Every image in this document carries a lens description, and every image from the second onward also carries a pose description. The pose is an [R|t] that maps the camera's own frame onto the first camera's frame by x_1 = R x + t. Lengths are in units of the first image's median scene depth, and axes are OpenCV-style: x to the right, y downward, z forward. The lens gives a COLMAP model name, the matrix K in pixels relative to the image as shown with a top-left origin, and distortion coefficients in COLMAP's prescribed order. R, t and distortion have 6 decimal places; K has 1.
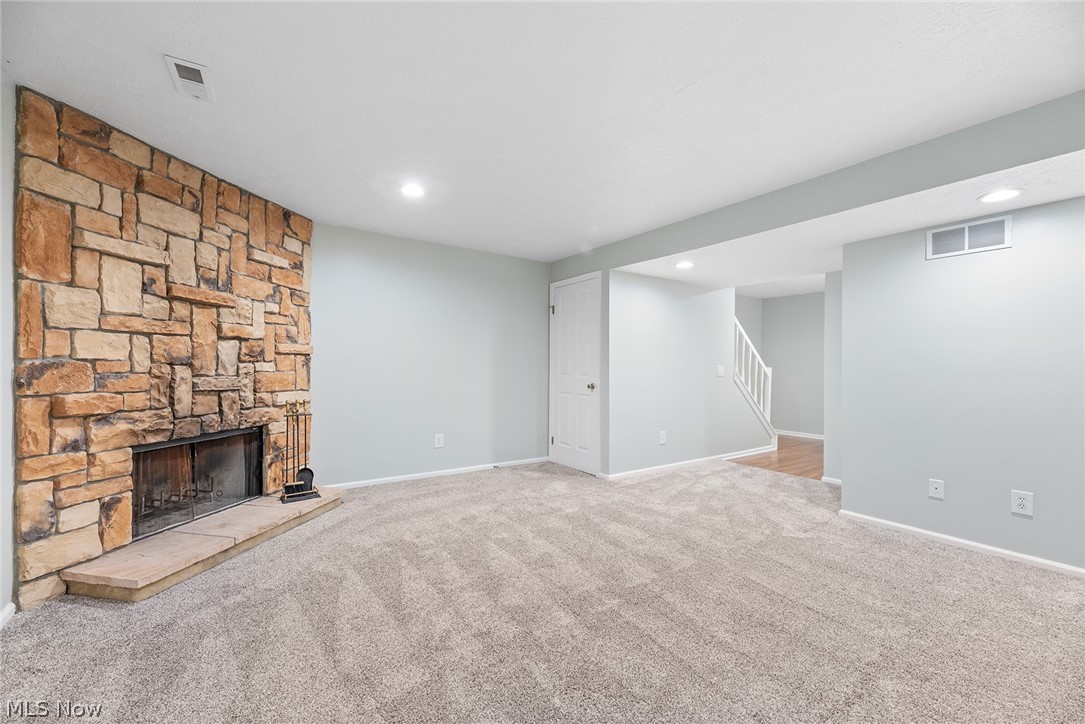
lens RADIAL K [[437.2, 0, 537.5], [0, 437.2, 366.4], [0, 0, 1]] dist [-0.002923, -0.000397]
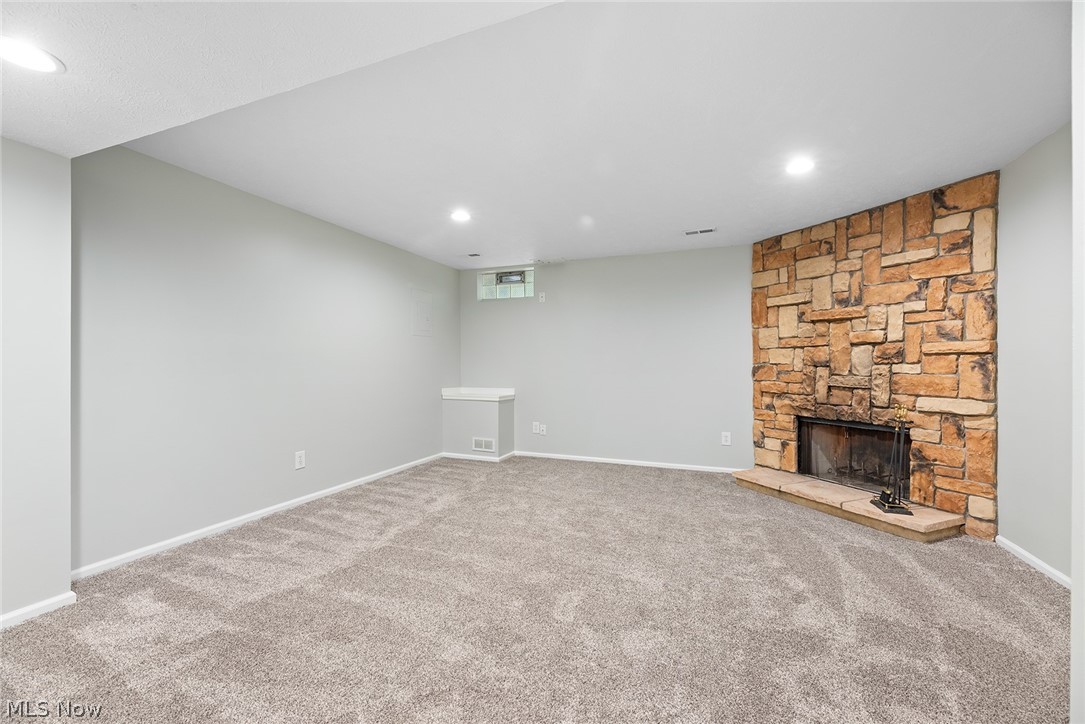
lens RADIAL K [[437.2, 0, 541.8], [0, 437.2, 360.6], [0, 0, 1]] dist [-0.002923, -0.000397]
pose [[-0.822719, -0.007999, -0.568393, 0.777277], [-0.002332, 0.999940, -0.010697, -0.005940], [0.568444, -0.007475, -0.822688, 1.723387]]
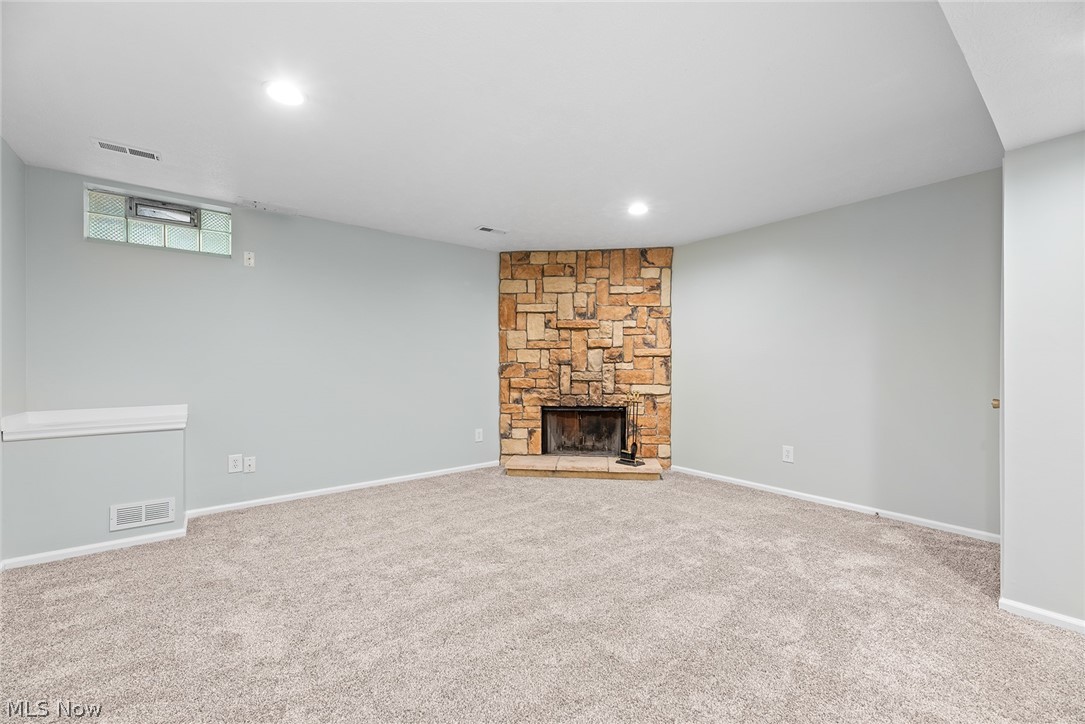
lens RADIAL K [[437.2, 0, 536.8], [0, 437.2, 361.3], [0, 0, 1]] dist [-0.002923, -0.000397]
pose [[0.075908, -0.007476, -0.997087, 0.997736], [0.001322, 0.999972, -0.007397, -0.005468], [0.997114, -0.000757, 0.075916, 0.780899]]
